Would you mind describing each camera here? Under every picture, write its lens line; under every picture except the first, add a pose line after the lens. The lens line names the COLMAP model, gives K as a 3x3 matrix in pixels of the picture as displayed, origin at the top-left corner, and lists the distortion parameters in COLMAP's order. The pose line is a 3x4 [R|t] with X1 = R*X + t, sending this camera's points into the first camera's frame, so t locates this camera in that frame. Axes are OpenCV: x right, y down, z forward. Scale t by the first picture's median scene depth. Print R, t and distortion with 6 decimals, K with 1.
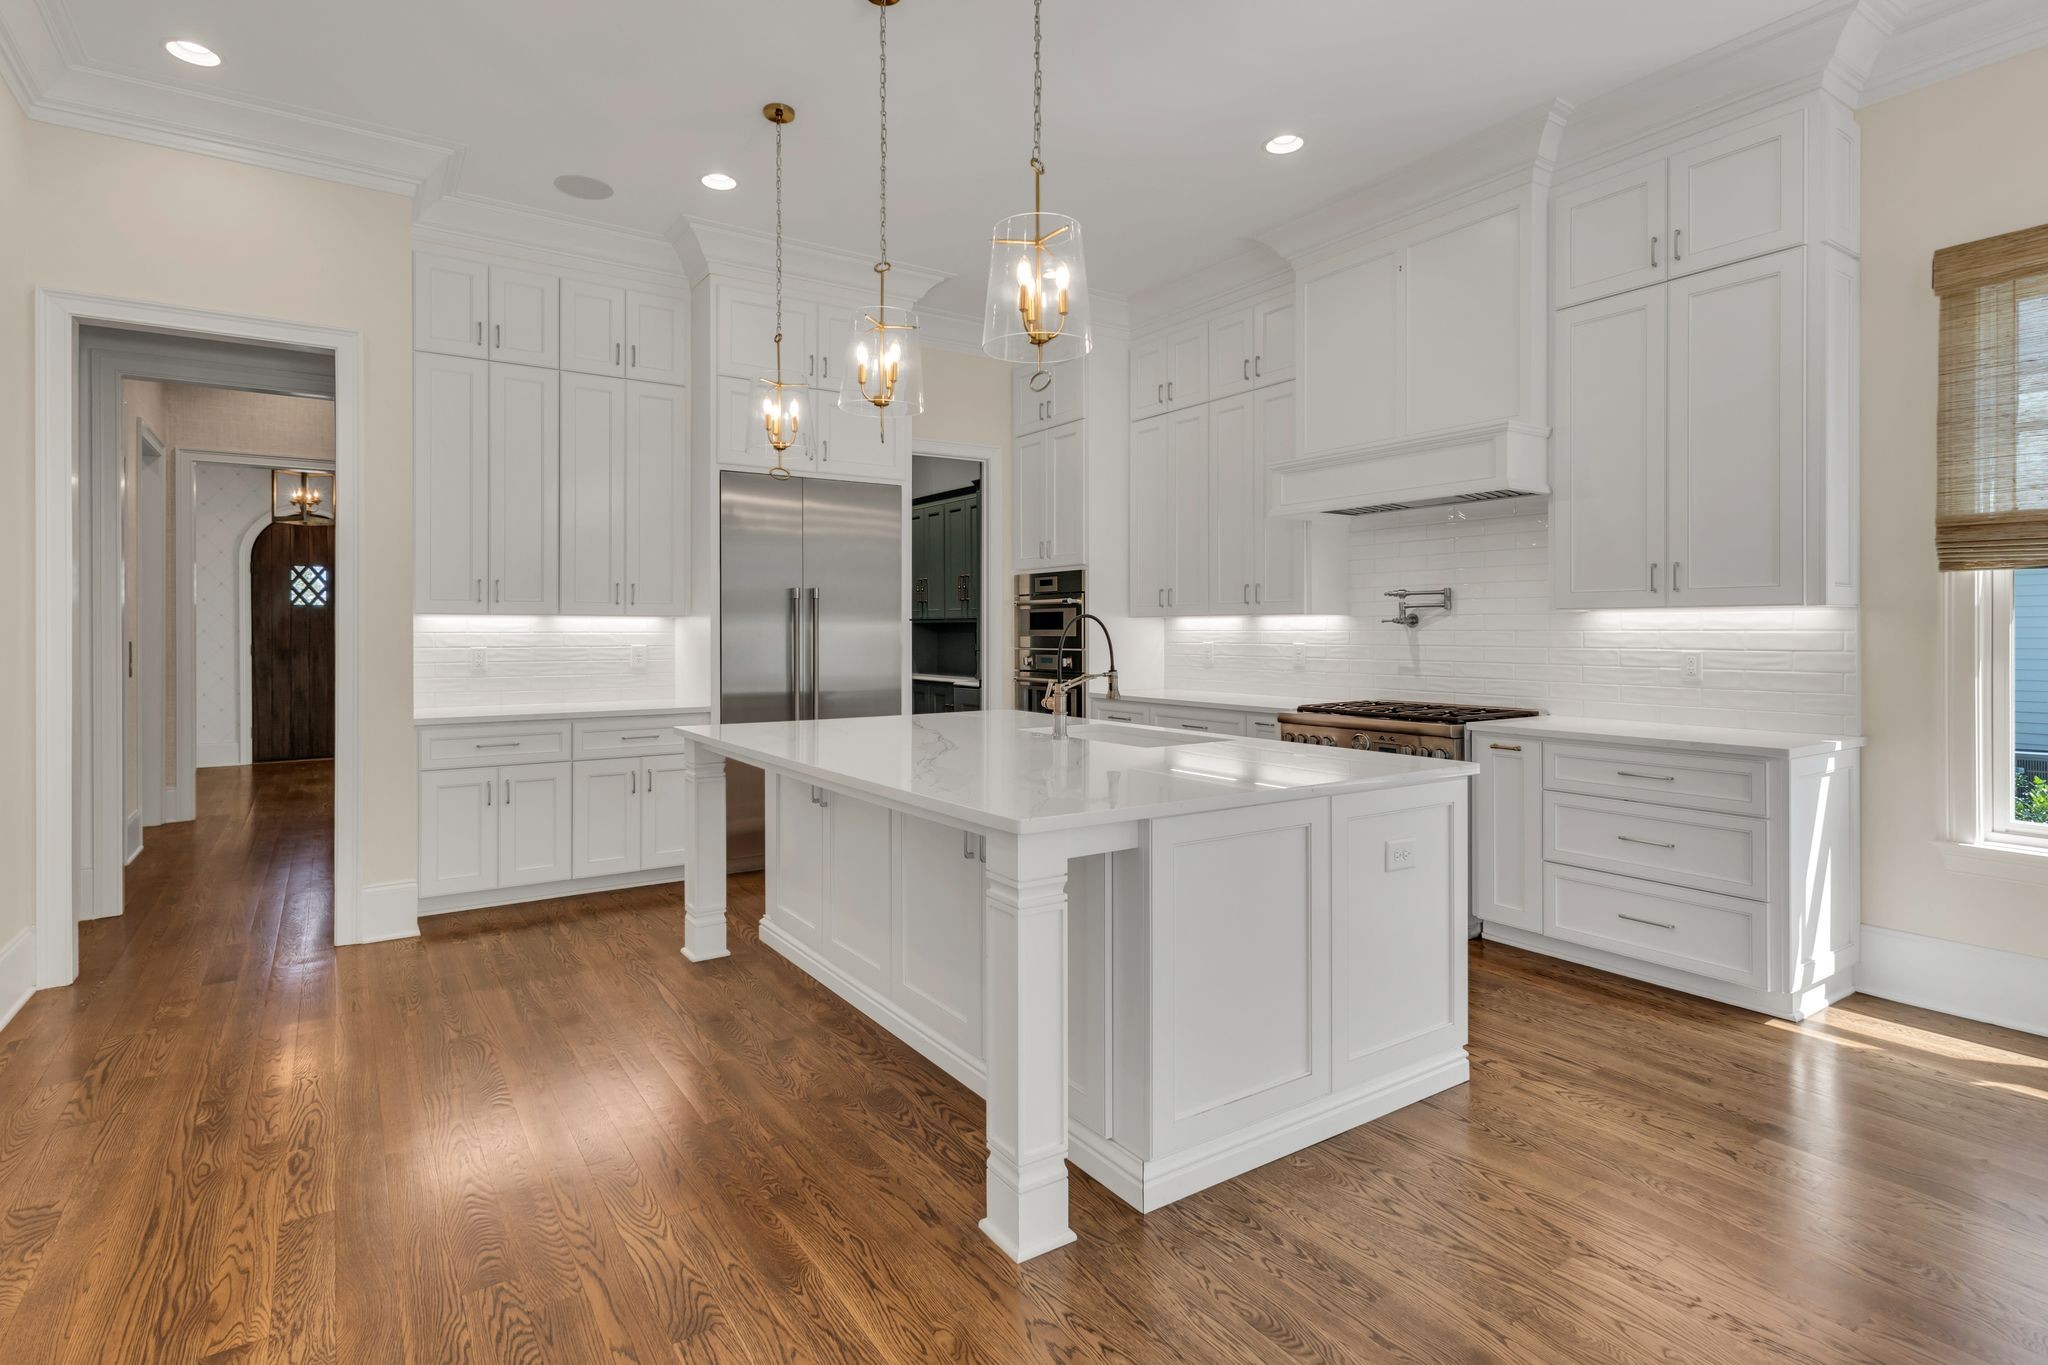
lens RADIAL K [[995.3, 0, 1002.2], [0, 995.3, 627.4], [0, 0, 1]] dist [0.000008, -0.000079]
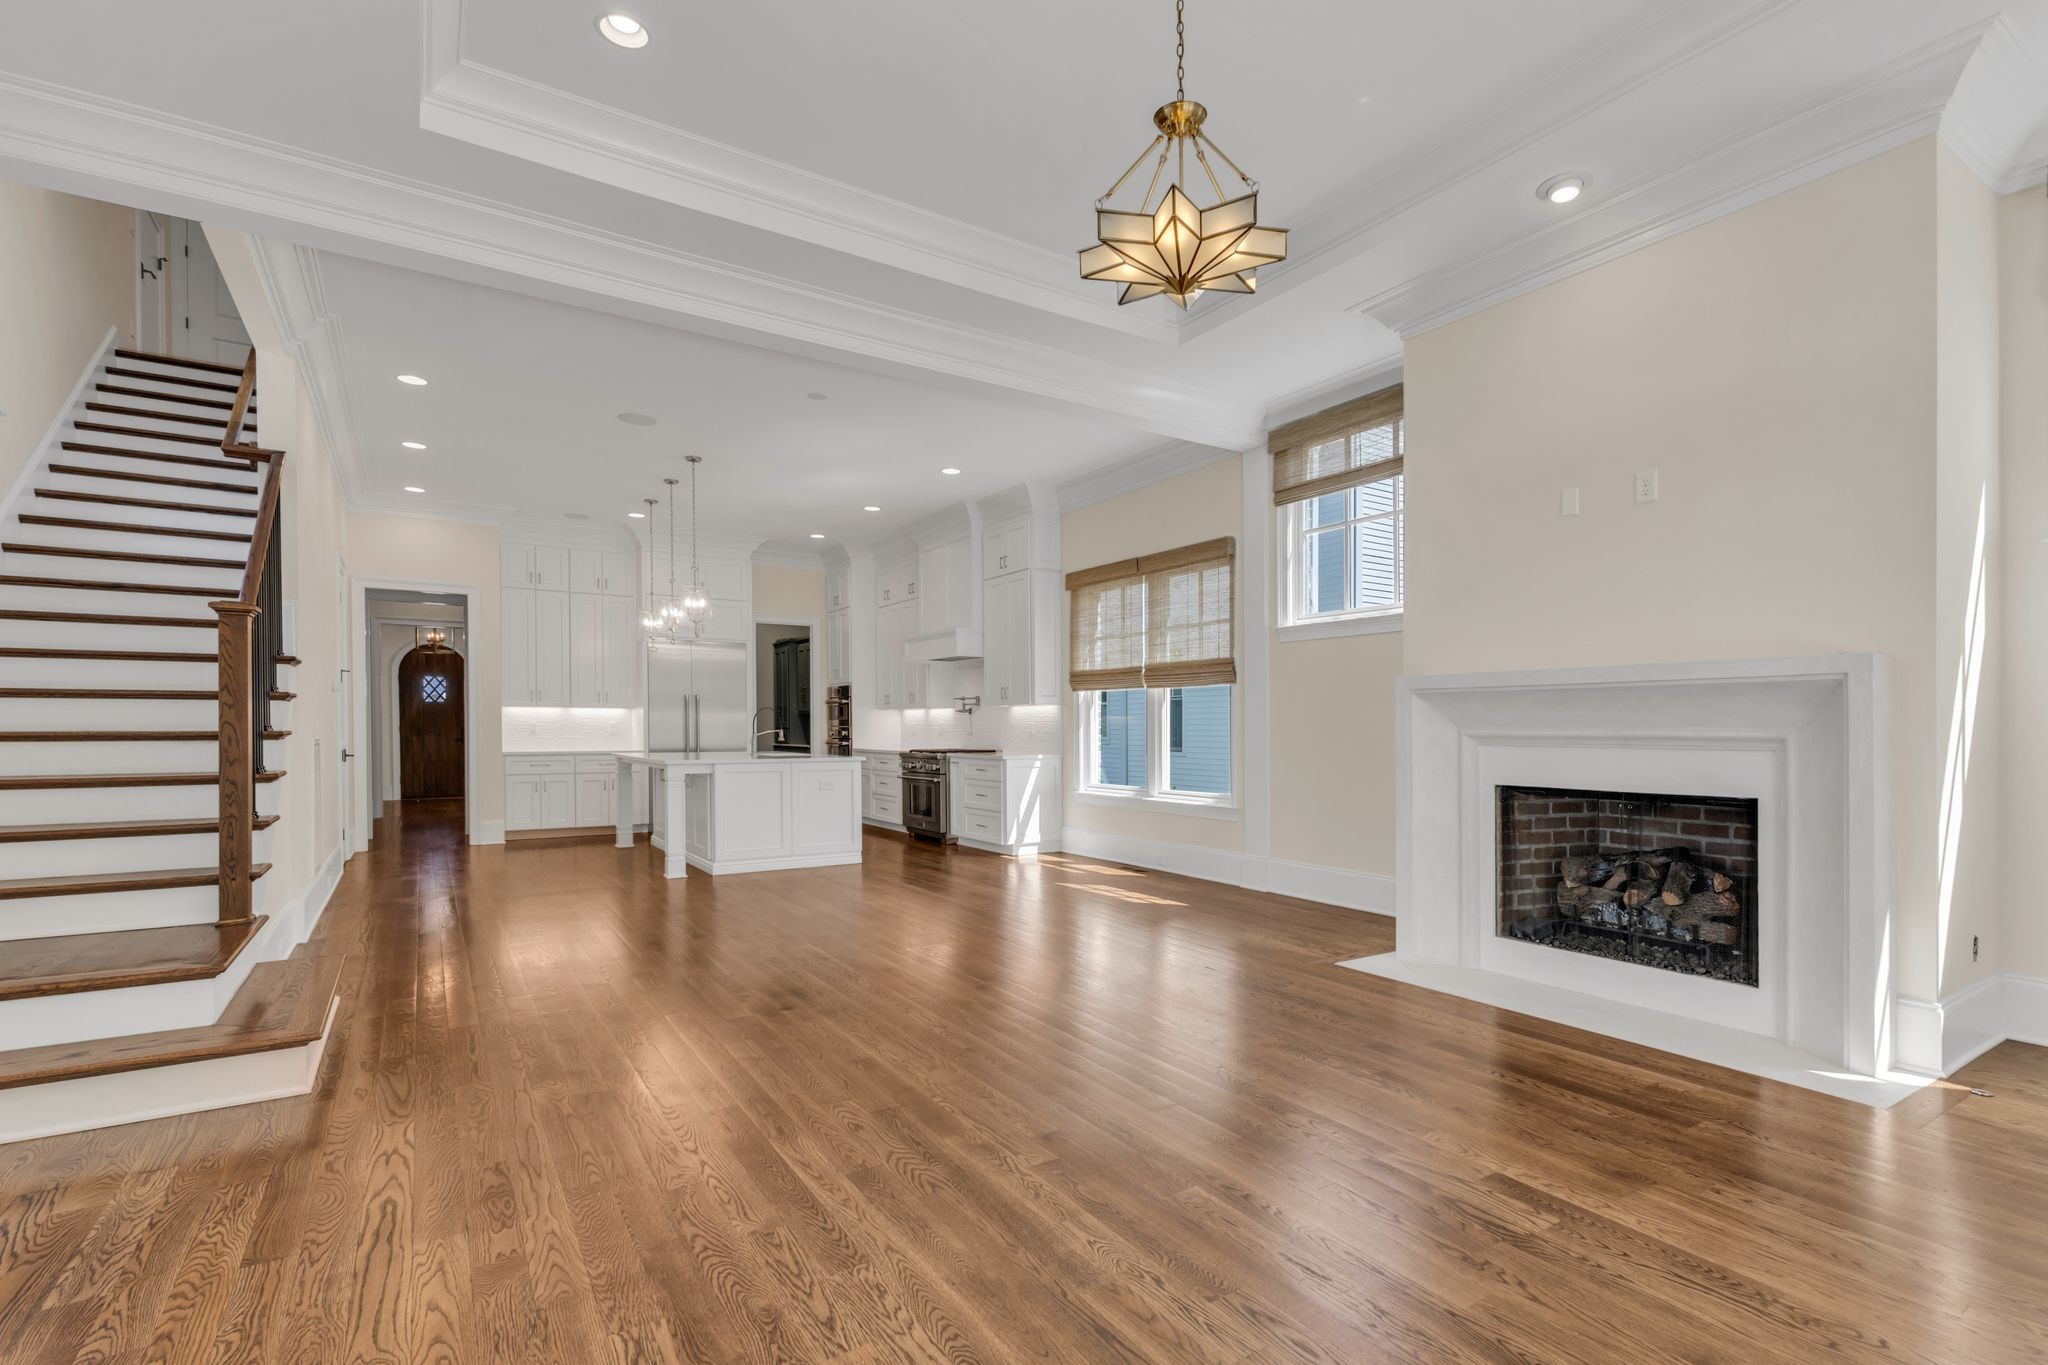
lens RADIAL K [[995.3, 0, 1111.6], [0, 995.3, 743.4], [0, 0, 1]] dist [0.000008, -0.000079]
pose [[0.999870, 0.002088, 0.016005, 0.671839], [-0.002390, 0.999819, 0.018851, 0.021796], [-0.015963, -0.018886, 0.999694, -1.138830]]
